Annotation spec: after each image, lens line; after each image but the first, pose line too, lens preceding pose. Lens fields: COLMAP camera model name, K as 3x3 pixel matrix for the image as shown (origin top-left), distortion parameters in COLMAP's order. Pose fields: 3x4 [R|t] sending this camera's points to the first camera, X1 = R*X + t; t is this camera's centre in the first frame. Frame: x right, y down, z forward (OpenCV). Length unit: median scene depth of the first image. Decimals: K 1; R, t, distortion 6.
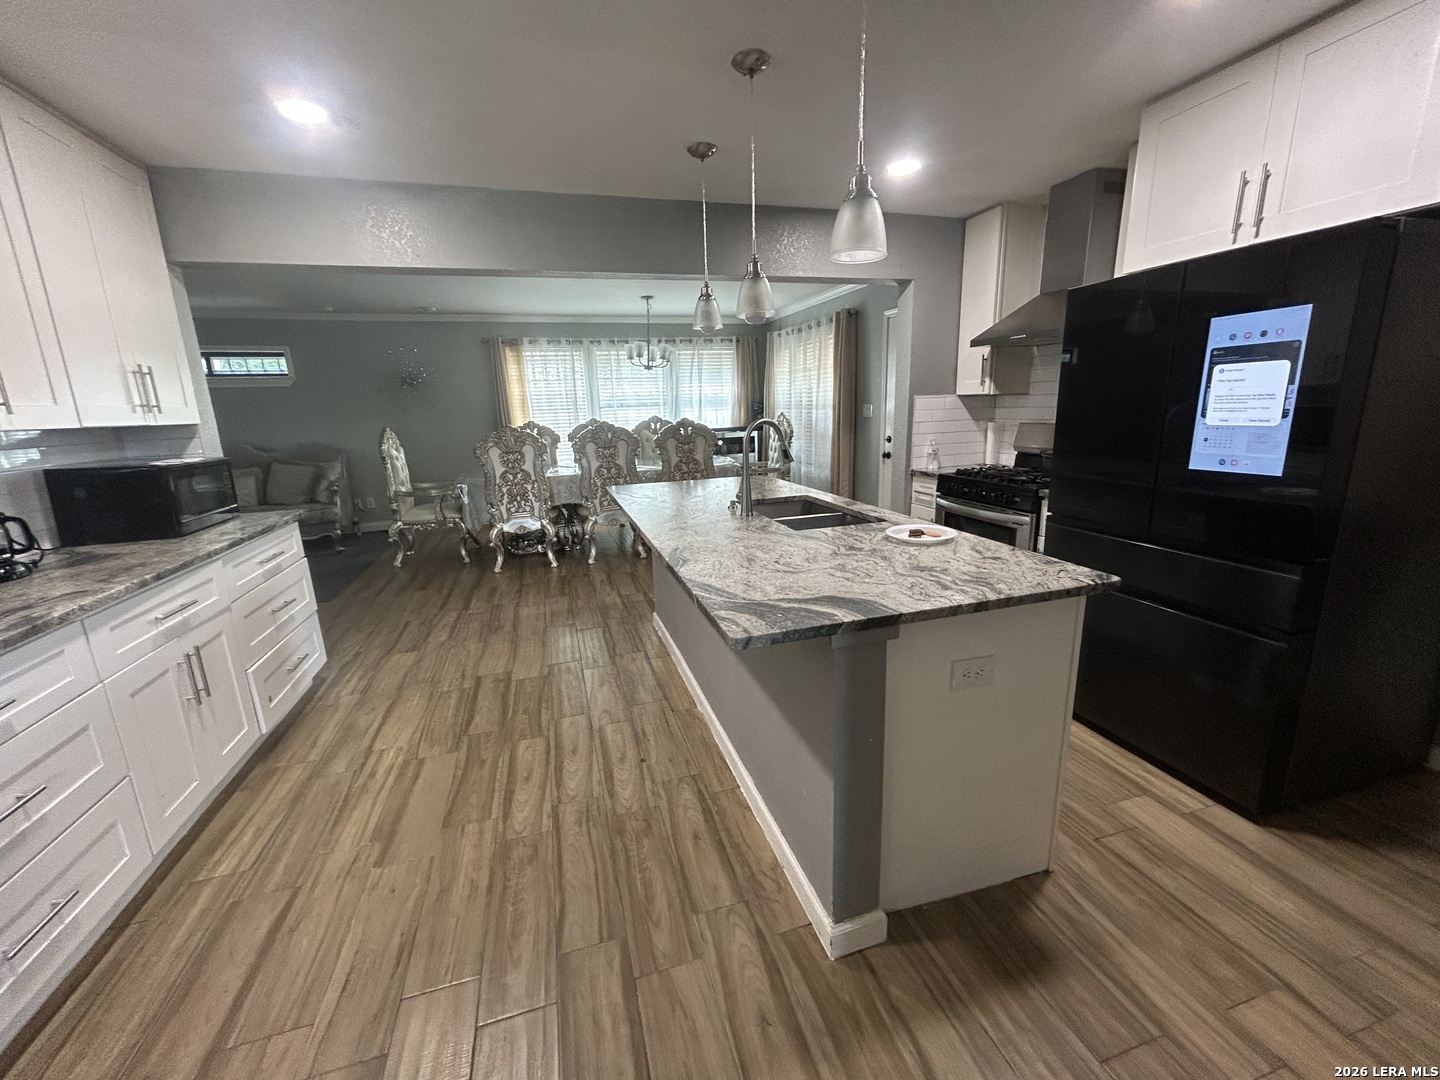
lens RADIAL K [[582.2, 0, 720.0], [0, 582.2, 540.0], [0, 0, 1]] dist [0.001168, 0.000983]
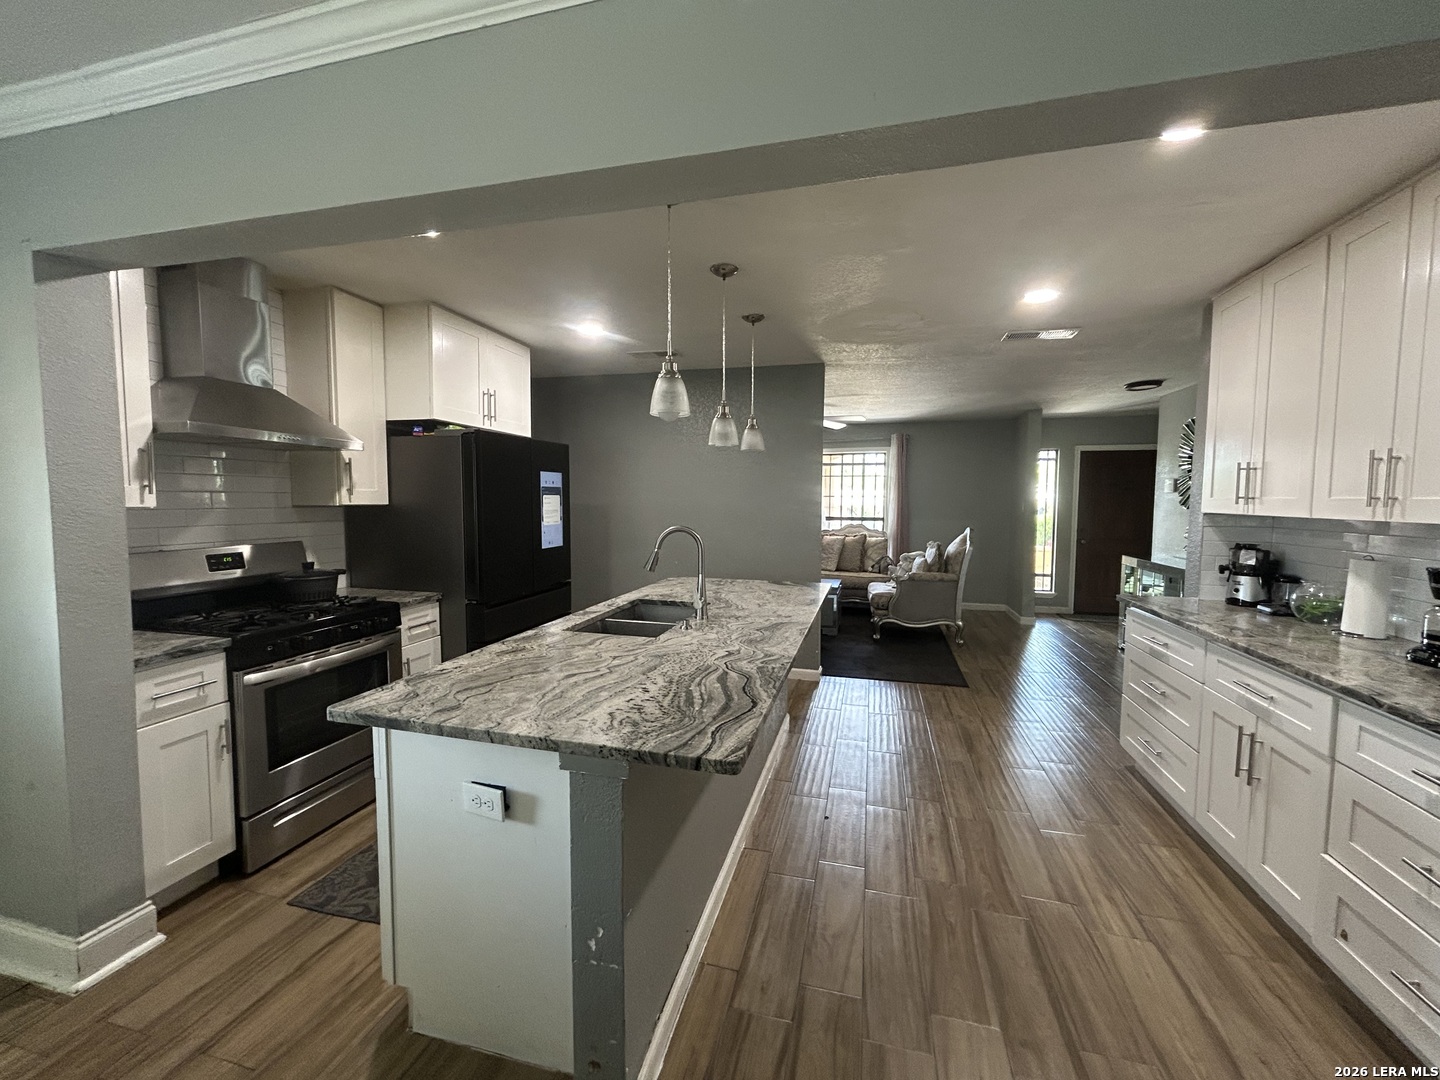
lens RADIAL K [[582.2, 0, 720.0], [0, 582.2, 540.0], [0, 0, 1]] dist [0.001168, 0.000983]
pose [[-0.851575, -0.009305, 0.524150, -0.333072], [0.139439, 0.959804, 0.243582, -0.270782], [-0.505348, 0.280515, -0.816048, 1.152715]]
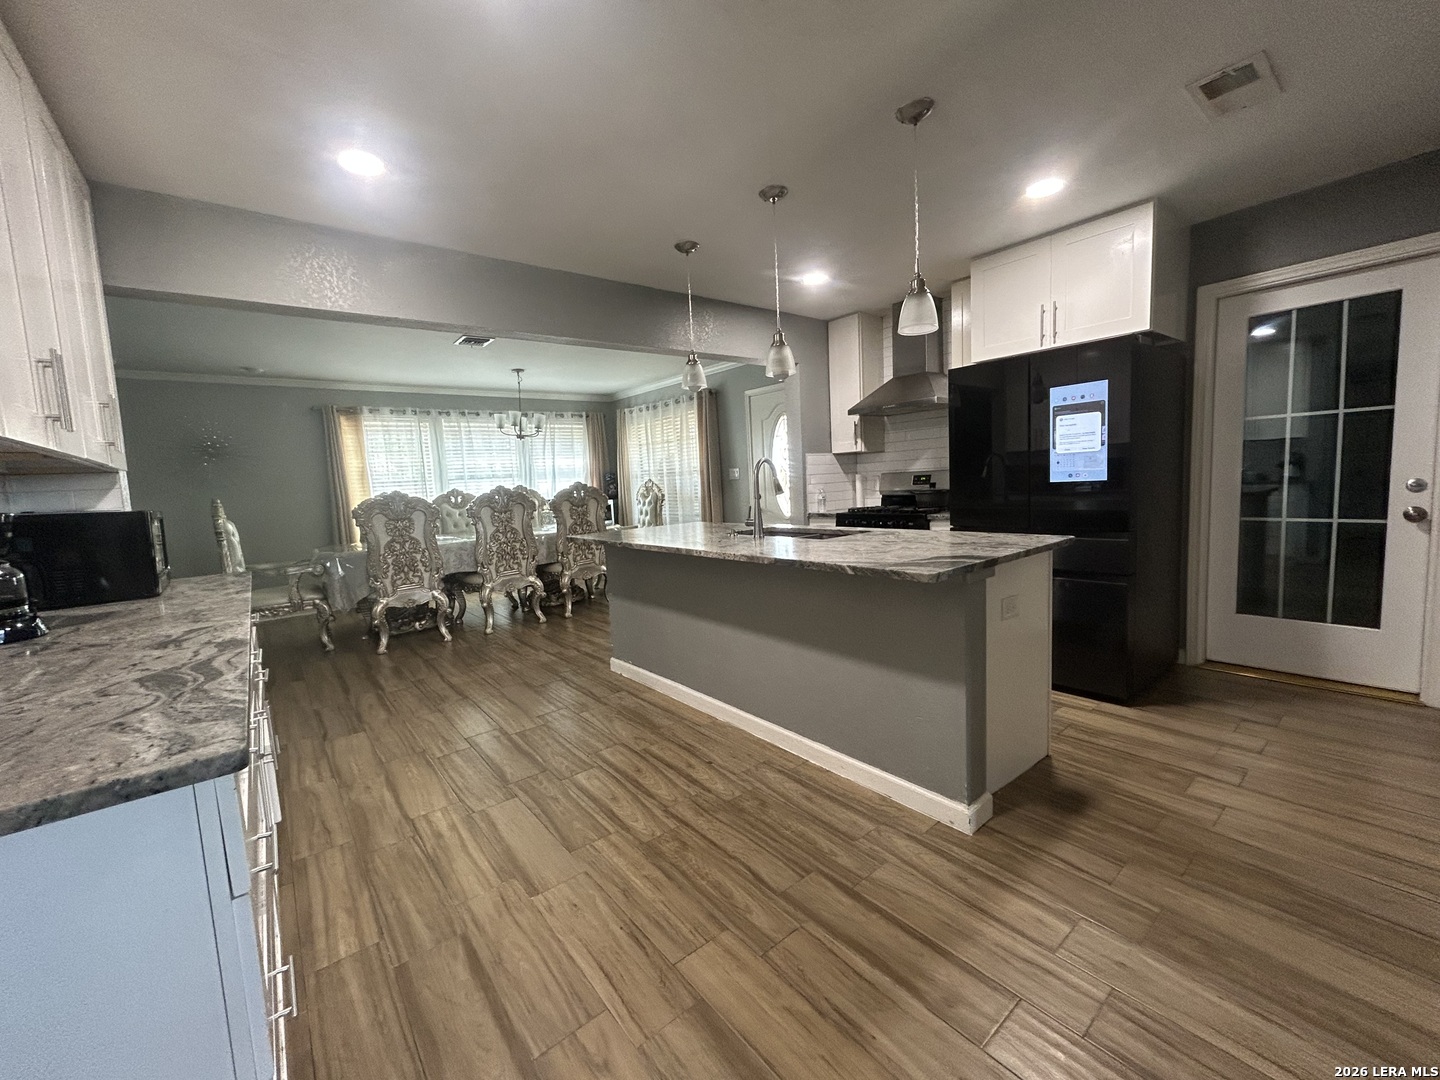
lens RADIAL K [[582.2, 0, 720.0], [0, 582.2, 540.0], [0, 0, 1]] dist [0.001168, 0.000983]
pose [[0.926335, -0.054327, 0.372762, -0.304409], [0.106917, 0.986770, -0.121880, 0.064053], [-0.361208, 0.152756, 0.919888, -0.040368]]
